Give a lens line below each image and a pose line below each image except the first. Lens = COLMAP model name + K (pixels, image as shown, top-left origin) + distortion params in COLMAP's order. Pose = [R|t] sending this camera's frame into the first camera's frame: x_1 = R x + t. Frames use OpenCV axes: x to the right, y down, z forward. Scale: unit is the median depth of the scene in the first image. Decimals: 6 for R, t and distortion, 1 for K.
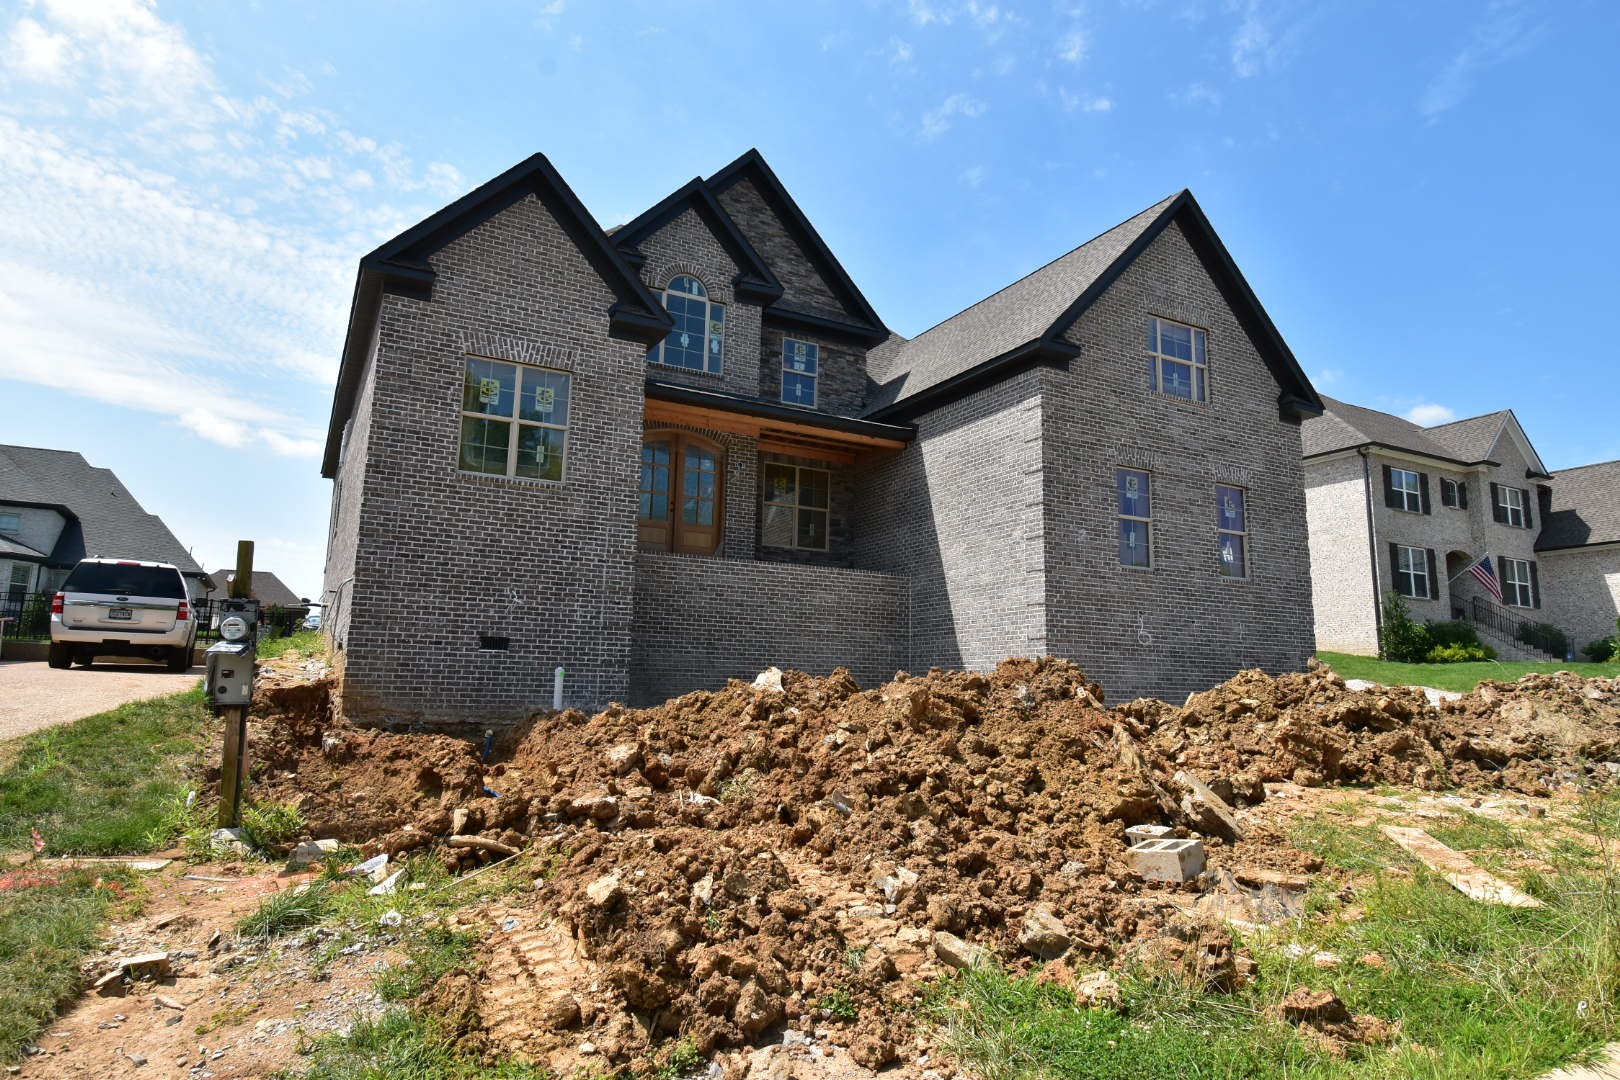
lens RADIAL K [[965.8, 0, 807.5], [0, 965.8, 537.6], [0, 0, 1]] dist [-0.004446, -0.005902]
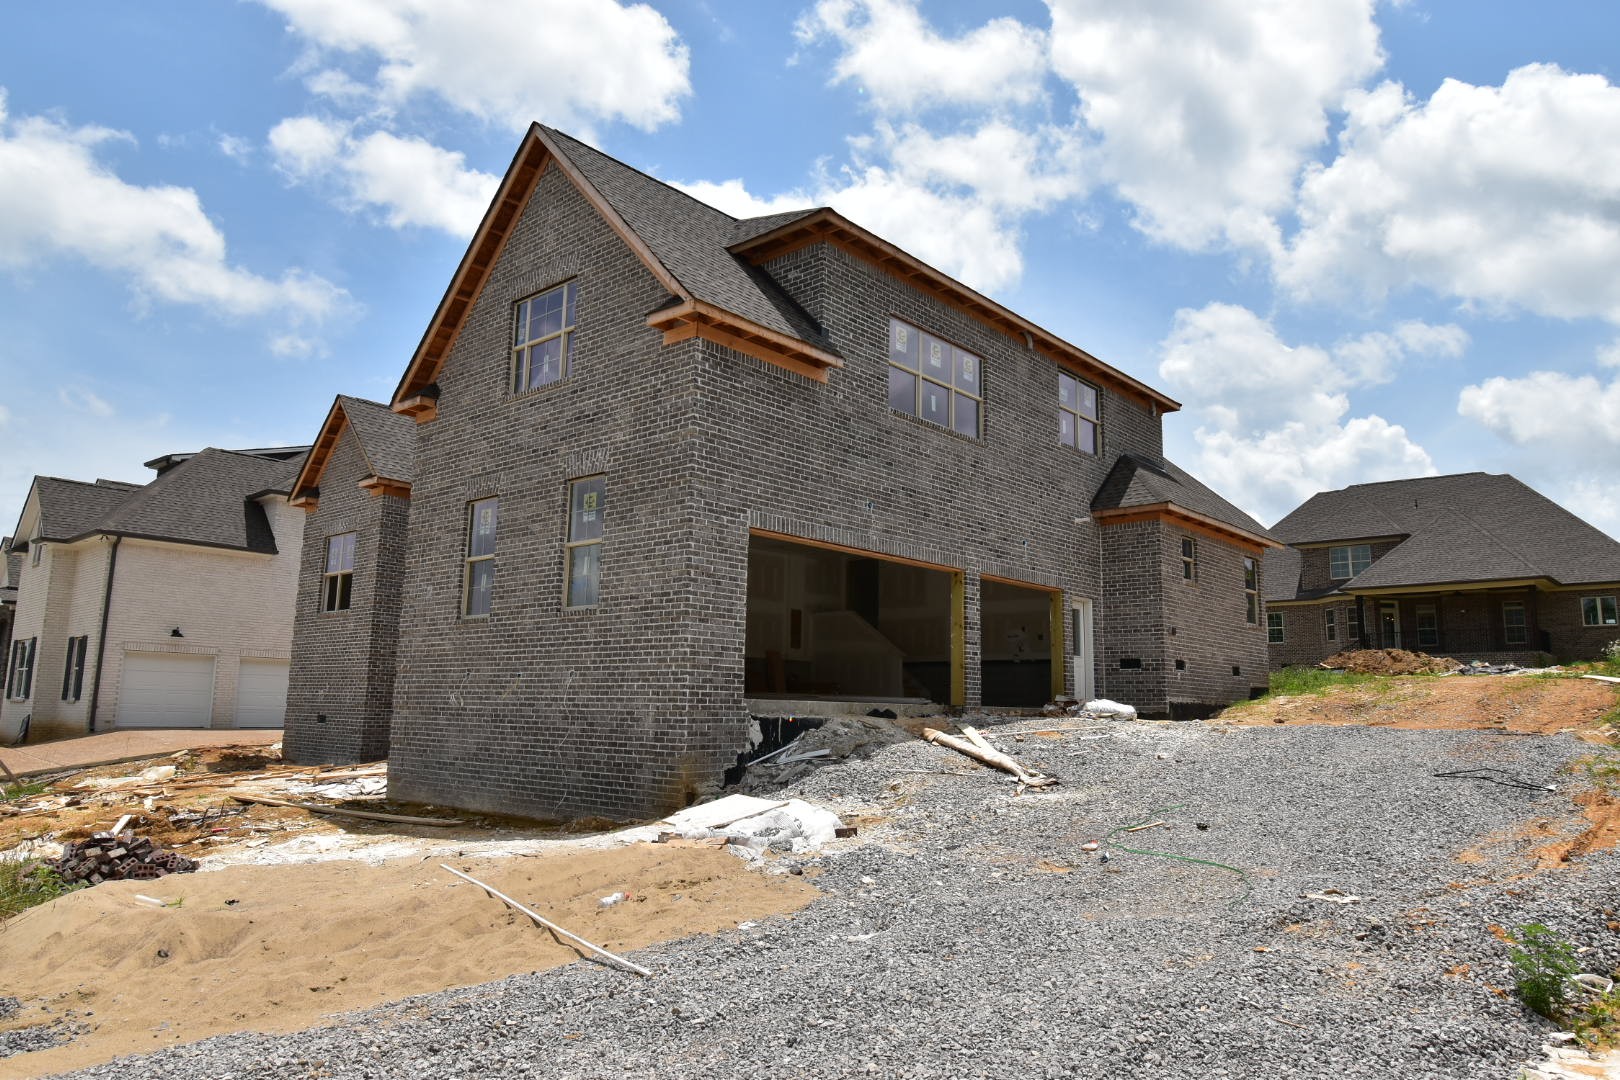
lens RADIAL K [[1064.9, 0, 817.2], [0, 1064.9, 536.3], [0, 0, 1]] dist [-0.000153, -0.007117]
pose [[0.351375, -0.166911, -0.921236, 1.258107], [0.140092, 0.982275, -0.124537, 0.114607], [0.925694, -0.085299, 0.368530, 0.893180]]
